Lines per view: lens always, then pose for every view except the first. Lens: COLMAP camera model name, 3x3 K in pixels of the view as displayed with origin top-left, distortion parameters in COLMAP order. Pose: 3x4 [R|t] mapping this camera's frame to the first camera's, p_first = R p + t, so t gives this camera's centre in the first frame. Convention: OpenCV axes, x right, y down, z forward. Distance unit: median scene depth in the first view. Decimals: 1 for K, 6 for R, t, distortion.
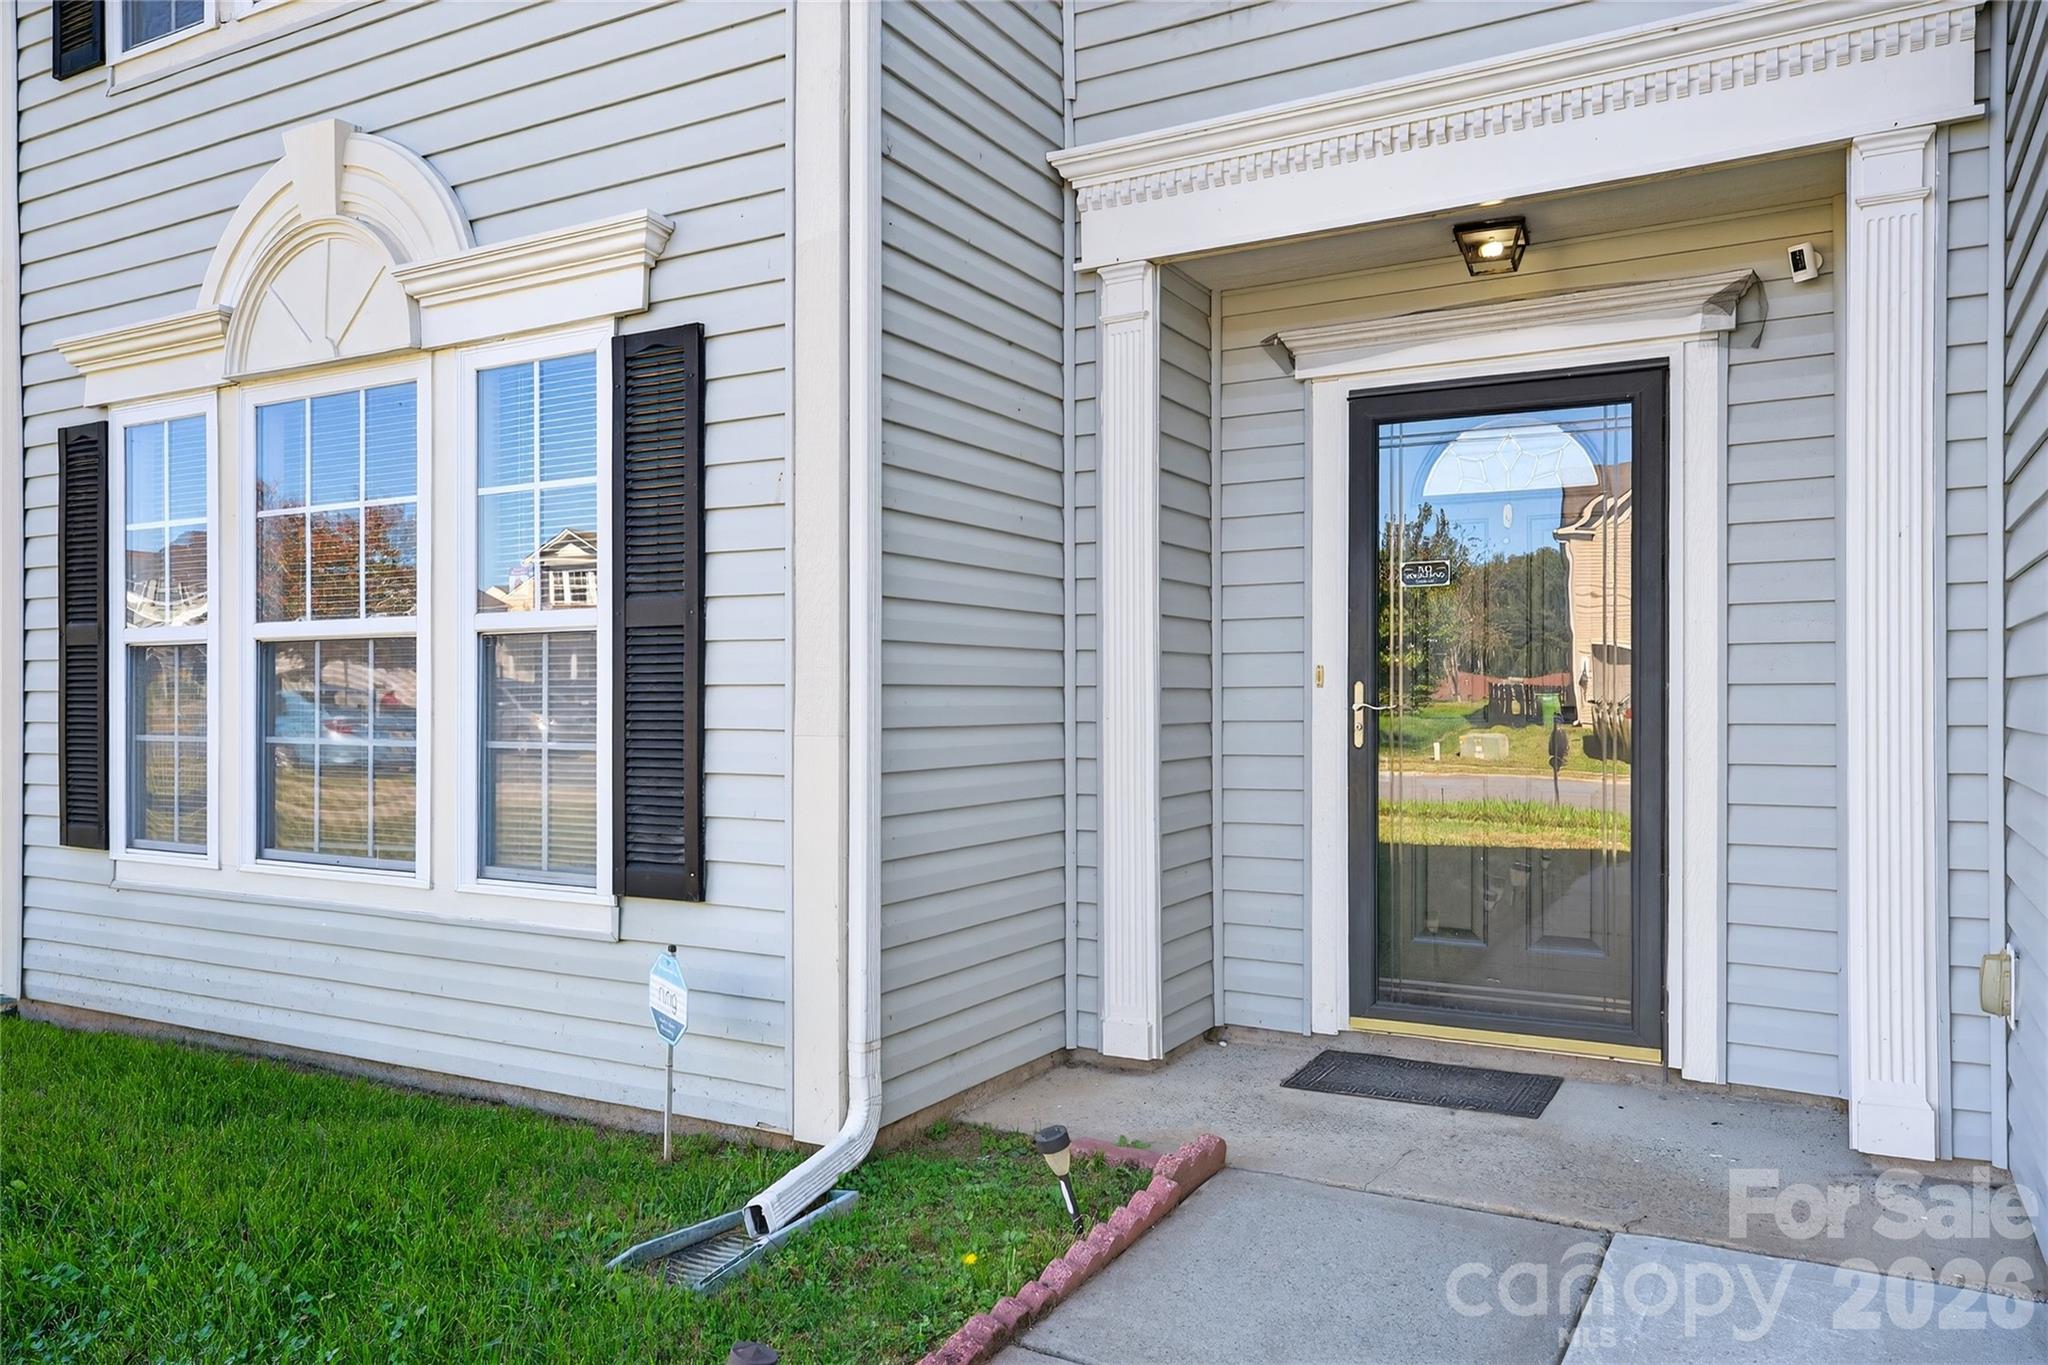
lens RADIAL K [[1443.4, 0, 1016.4], [0, 1443.4, 692.5], [0, 0, 1]] dist [0.000727, -0.000939]
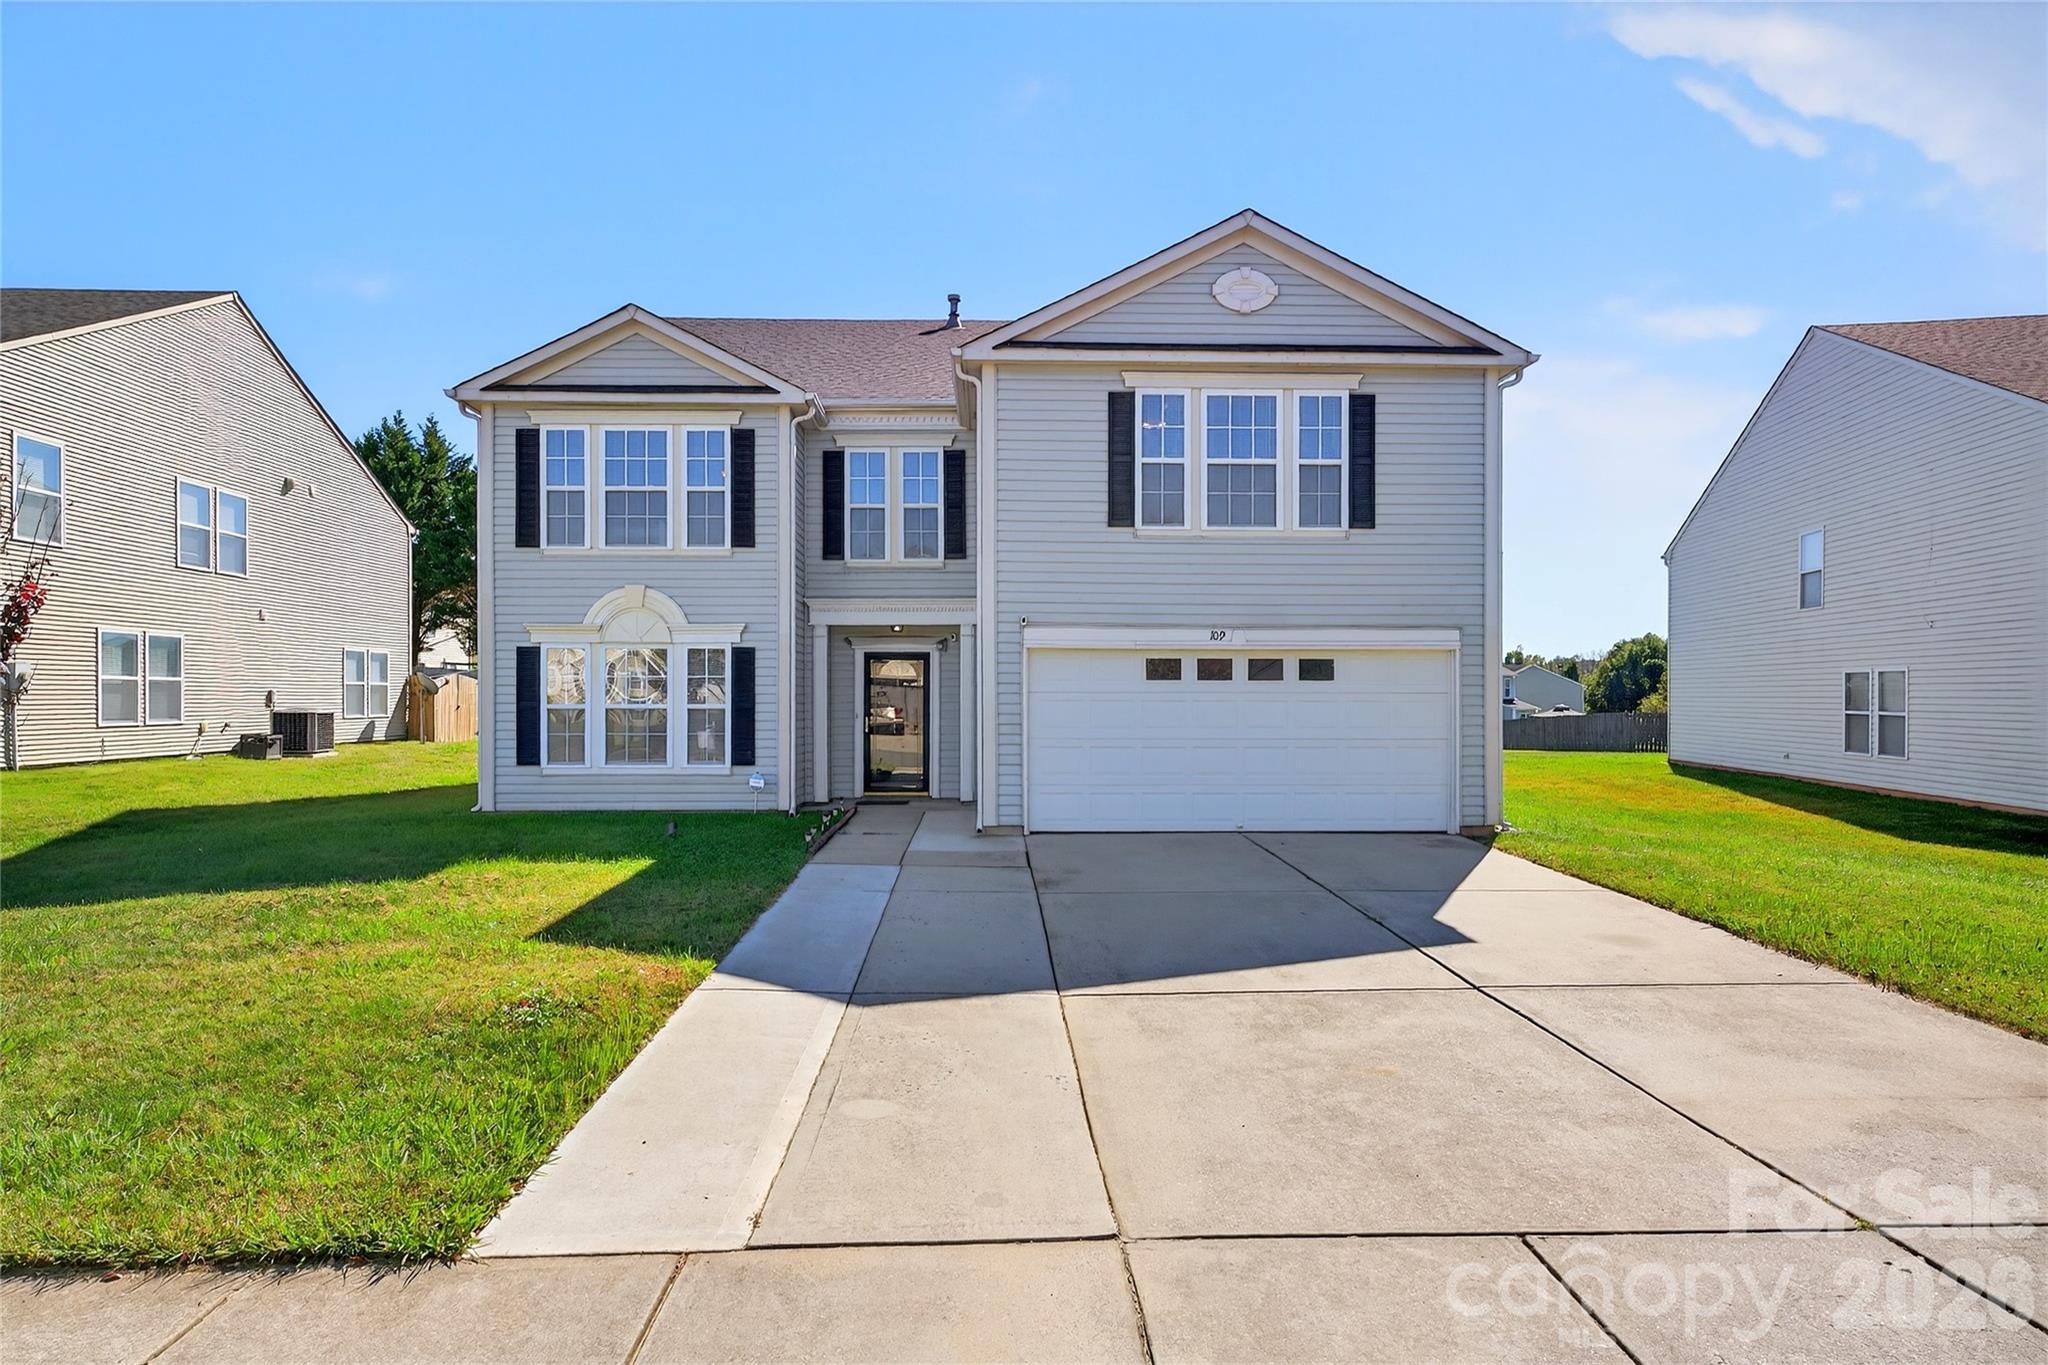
lens RADIAL K [[1113.6, 0, 1005.8], [0, 1113.6, 699.1], [0, 0, 1]] dist [-0.005235, 0.010058]
pose [[0.860880, 0.001531, 0.508805, -1.274265], [-0.004553, 0.999979, 0.004695, -0.090685], [-0.508787, -0.006358, 0.860869, -2.434858]]
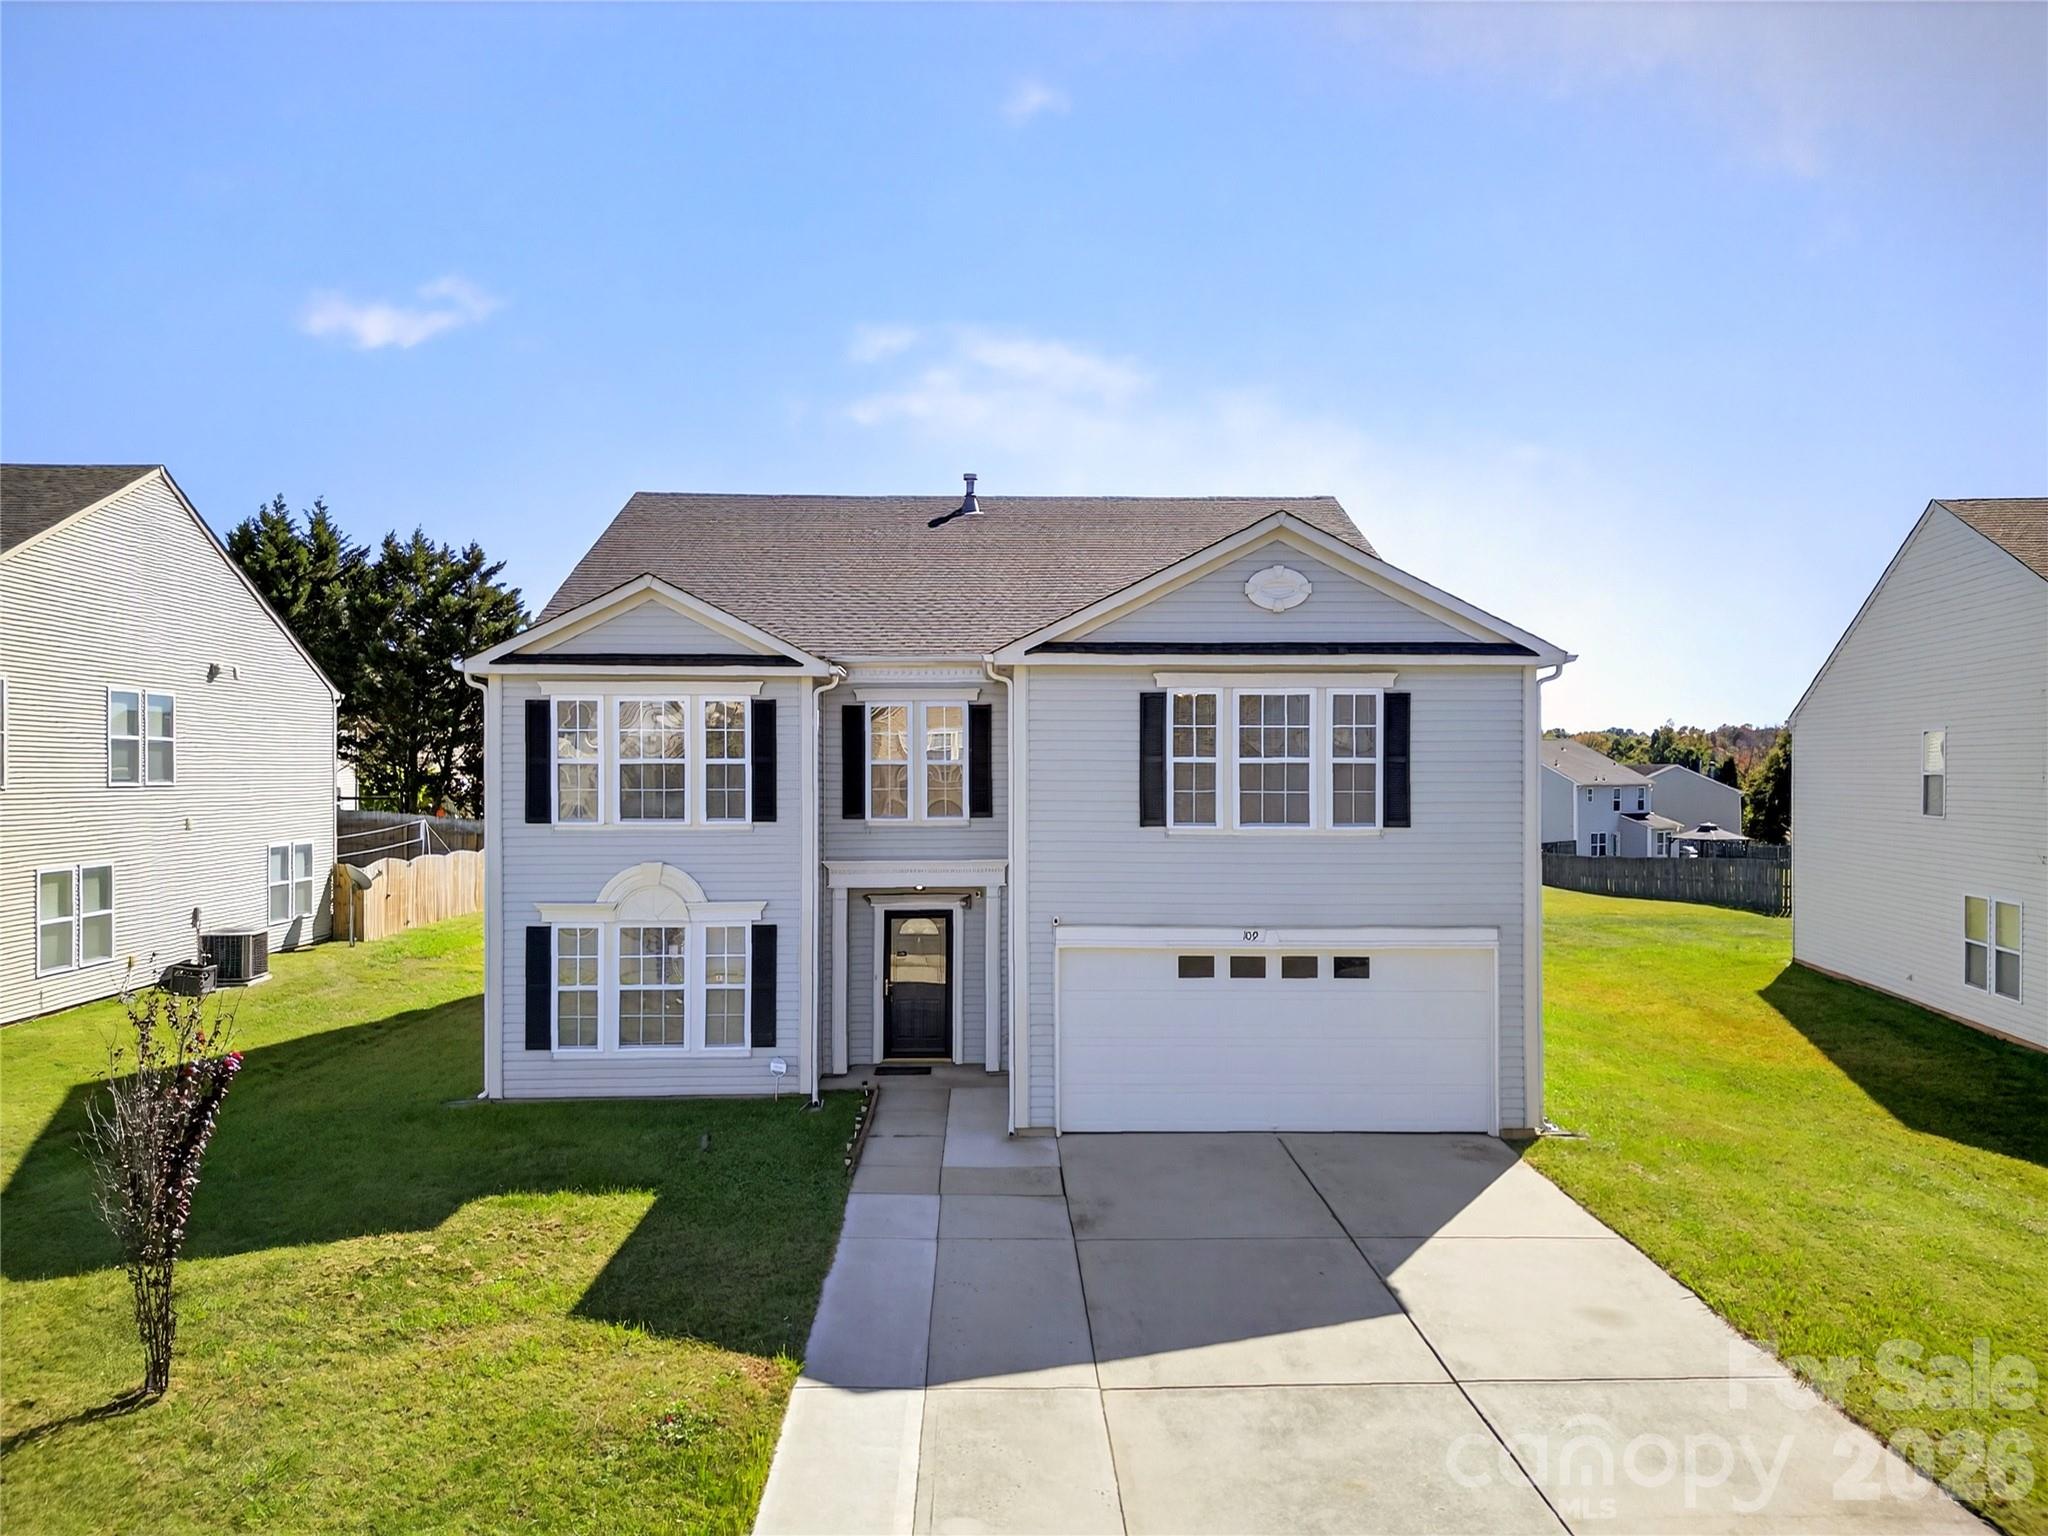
lens RADIAL K [[1425.4, 0, 1015.7], [0, 1425.4, 773.2], [0, 0, 1]] dist [0.079580, -0.075288]
pose [[0.859102, 0.001226, 0.511803, -1.762167], [-0.003569, 0.999987, 0.003595, -0.699800], [-0.511792, -0.004915, 0.859096, -3.113103]]
